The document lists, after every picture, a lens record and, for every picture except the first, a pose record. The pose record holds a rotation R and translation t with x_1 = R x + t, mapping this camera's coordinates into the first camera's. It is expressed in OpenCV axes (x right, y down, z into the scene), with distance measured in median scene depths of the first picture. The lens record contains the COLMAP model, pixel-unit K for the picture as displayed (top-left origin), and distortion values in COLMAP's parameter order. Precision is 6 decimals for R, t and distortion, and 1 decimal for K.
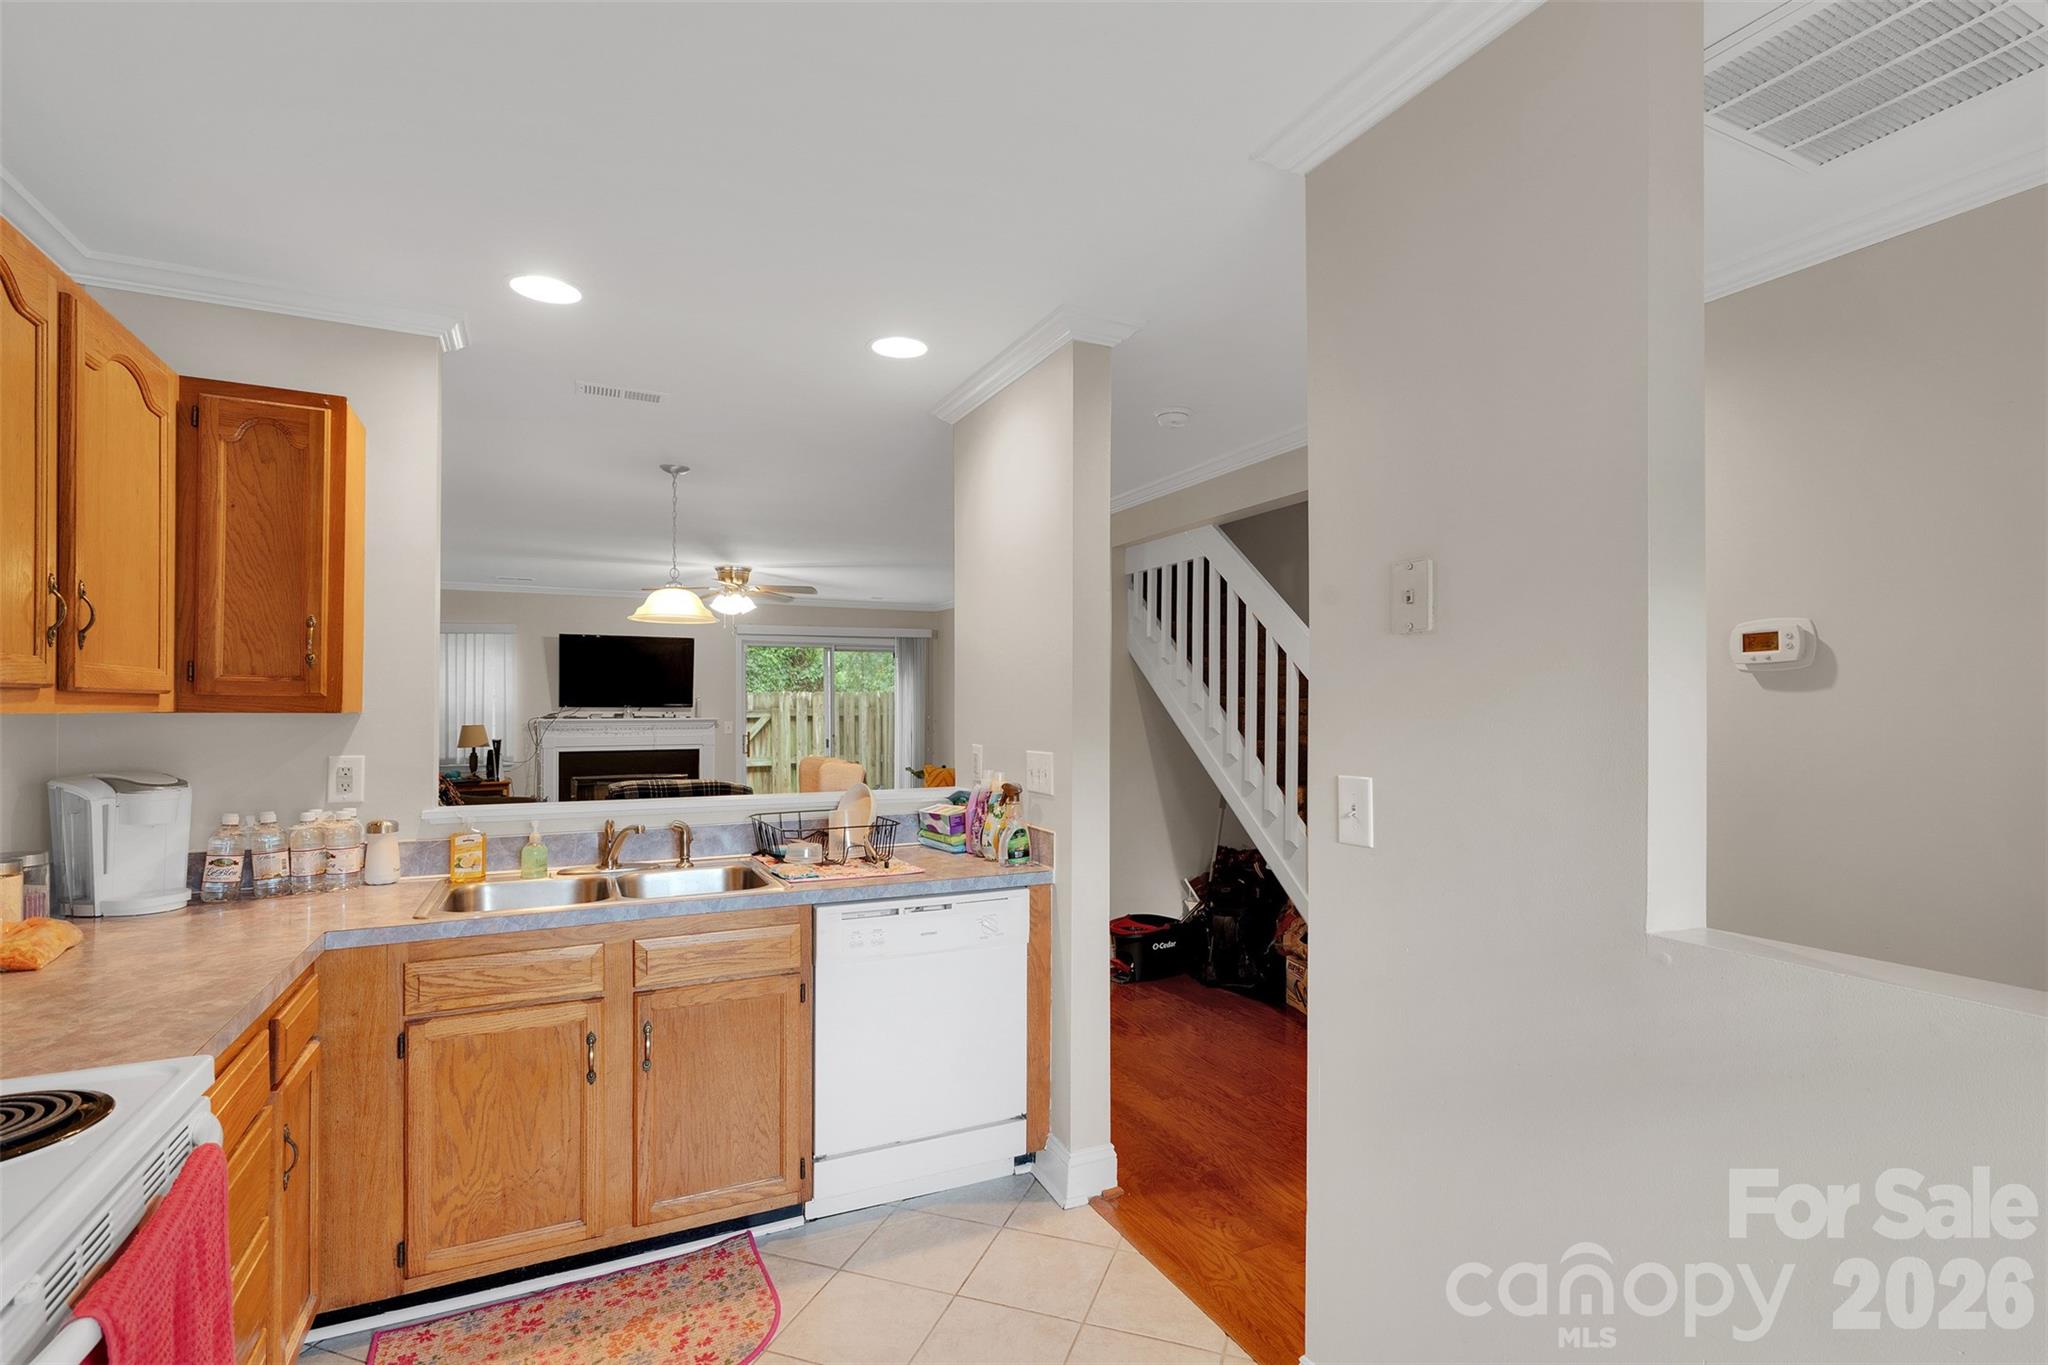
lens RADIAL K [[965.0, 0, 1044.4], [0, 965.0, 699.0], [0, 0, 1]] dist [0.004375, 0.000134]
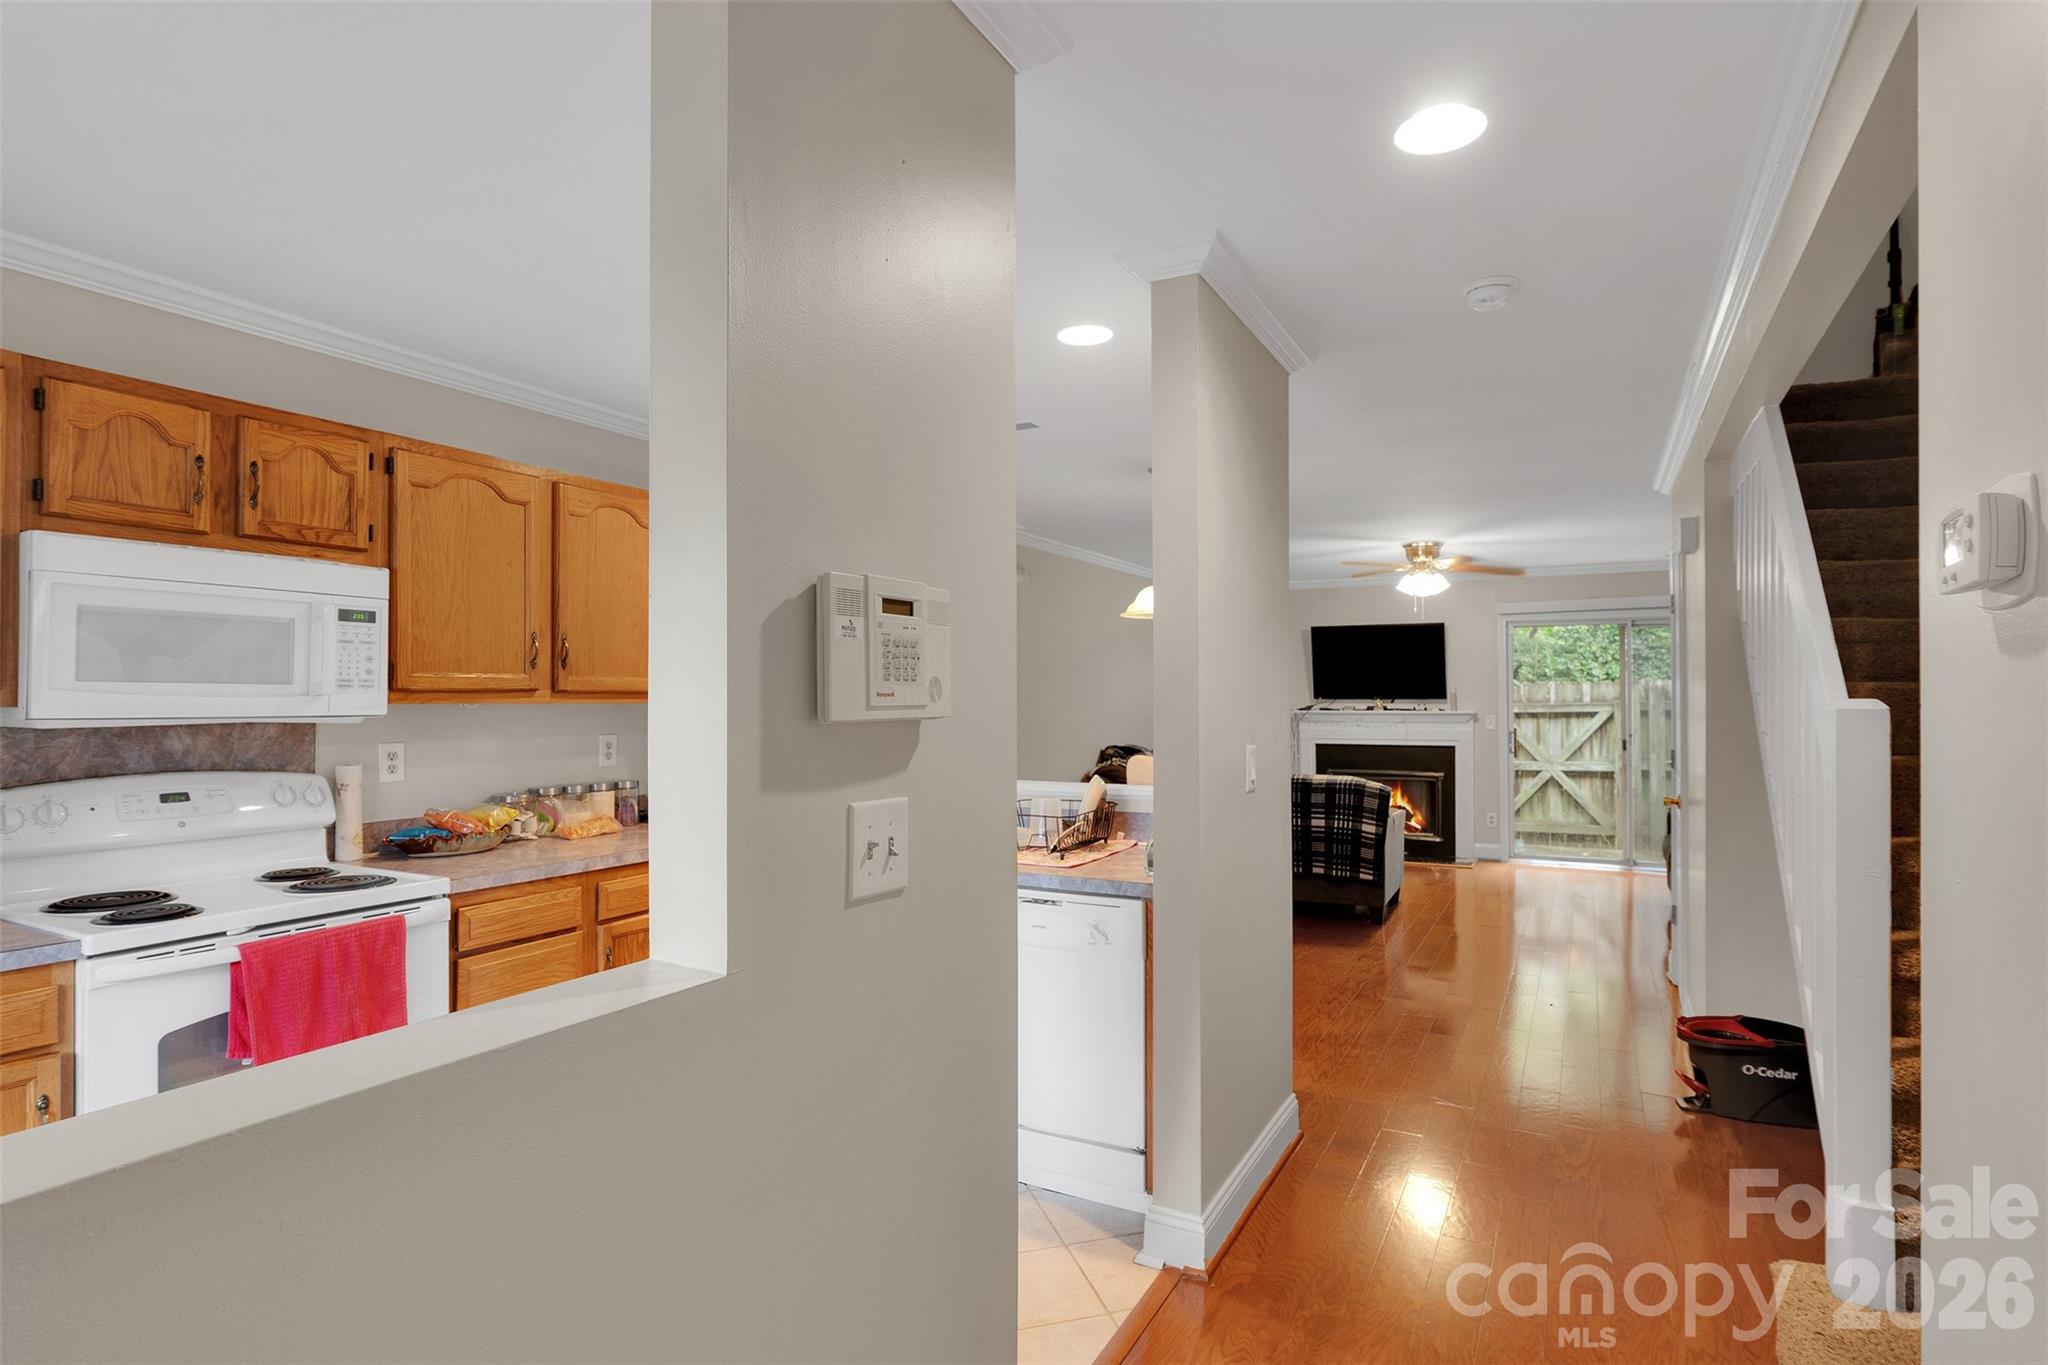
lens RADIAL K [[1078.4, 0, 1032.1], [0, 1078.4, 695.1], [0, 0, 1]] dist [-0.004097, -0.000010]
pose [[0.575289, -0.002506, -0.817946, 0.245160], [0.006302, 0.999979, 0.001368, 0.000964], [0.817926, -0.005942, 0.575293, 0.111847]]
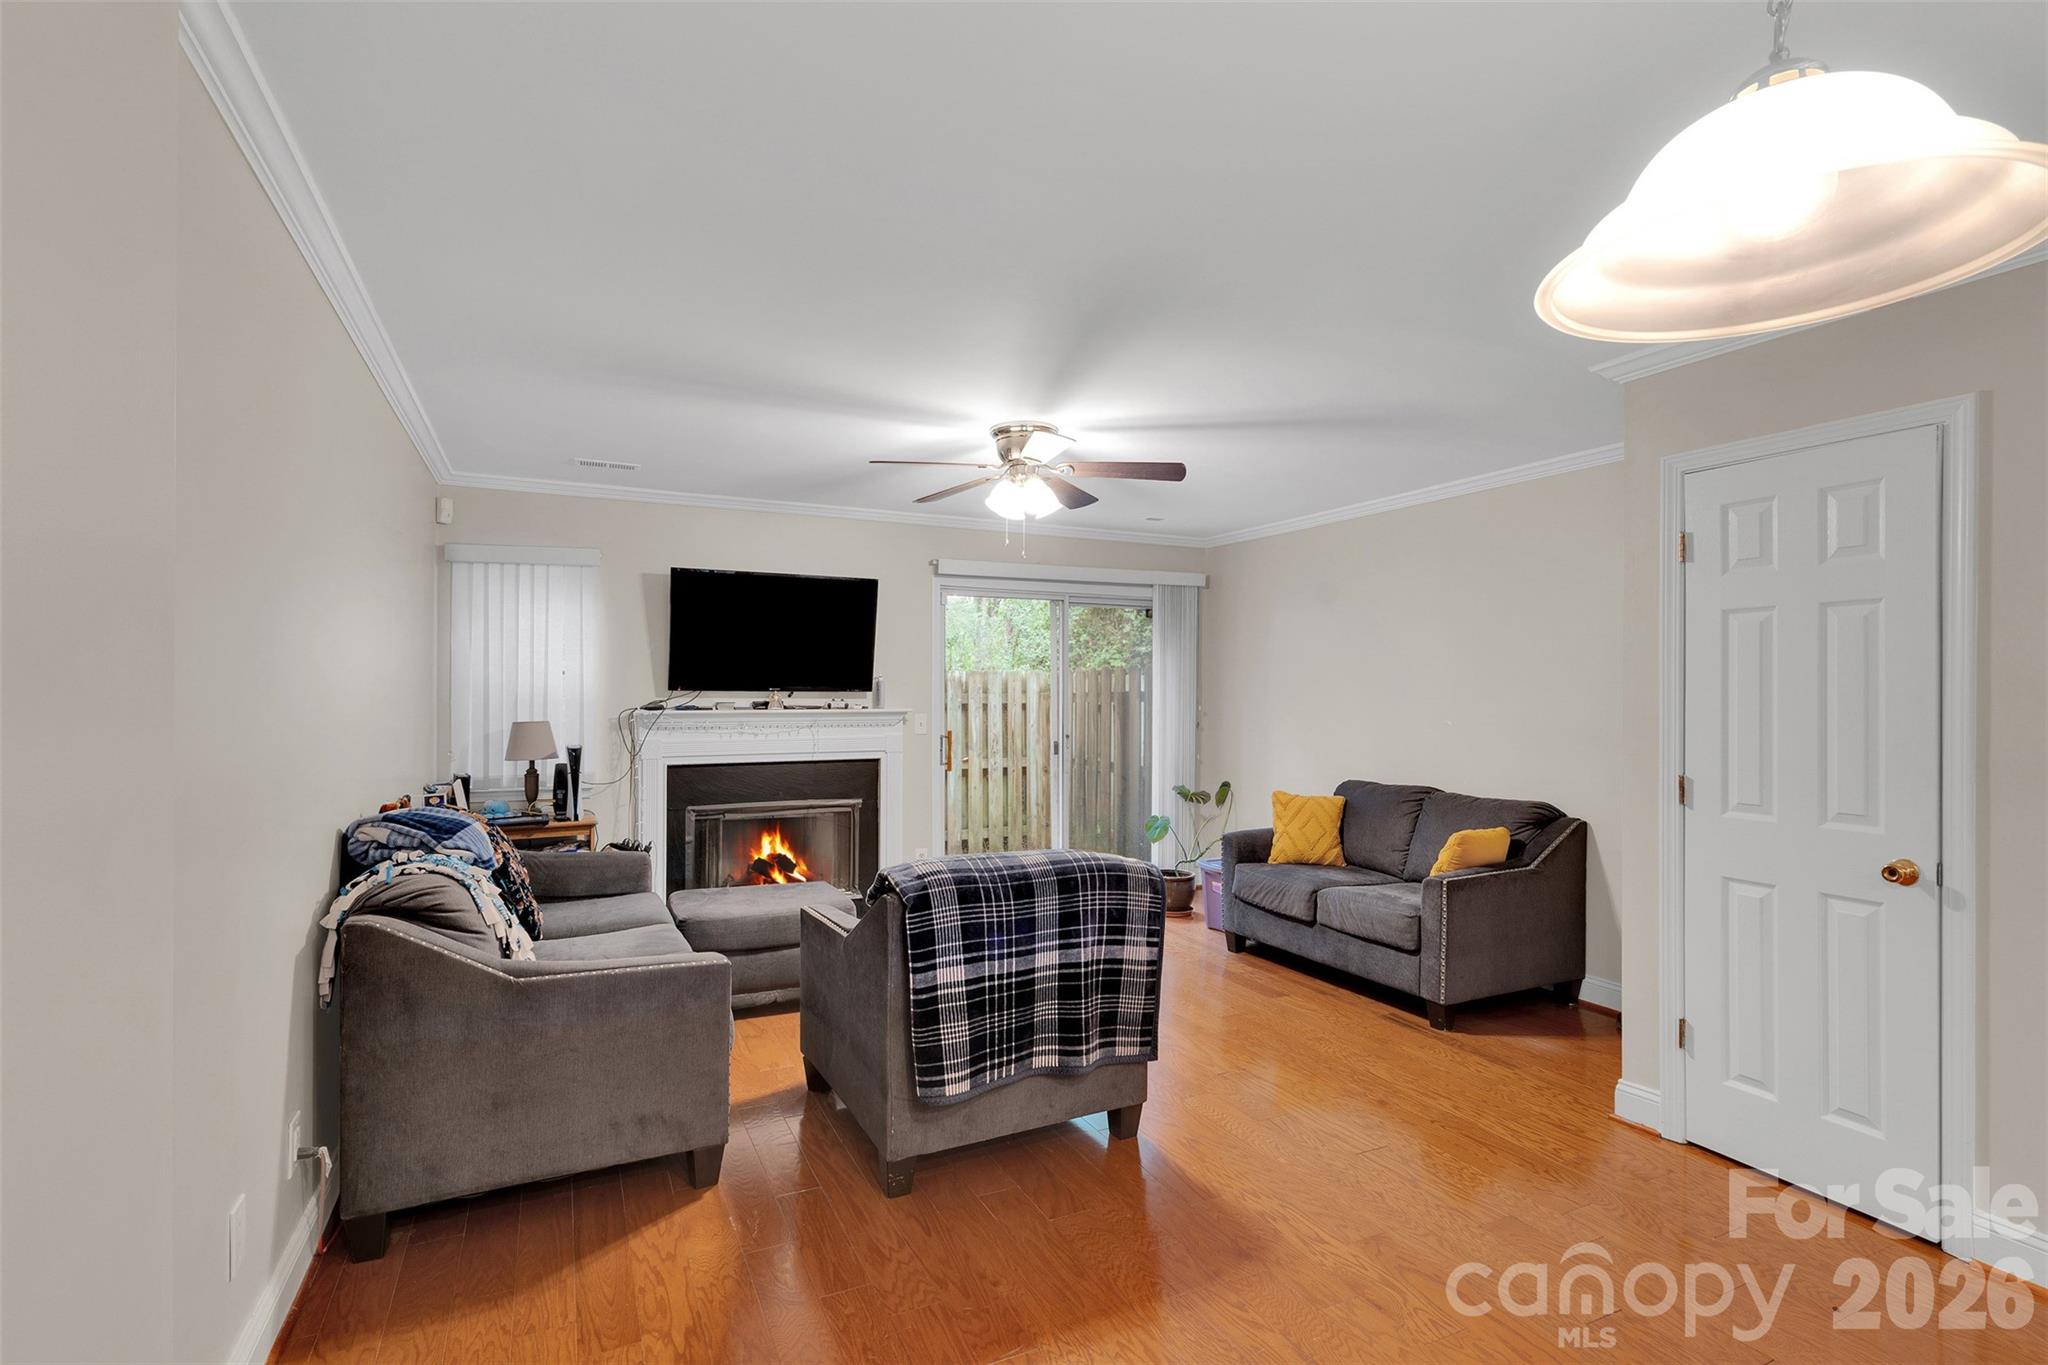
lens RADIAL K [[965.0, 0, 1009.7], [0, 965.0, 675.0], [0, 0, 1]] dist [0.004375, 0.000134]
pose [[0.999756, 0.003105, -0.021867, -0.274485], [-0.003297, 0.999956, -0.008741, 0.003323], [0.021838, 0.008811, 0.999723, 0.401744]]
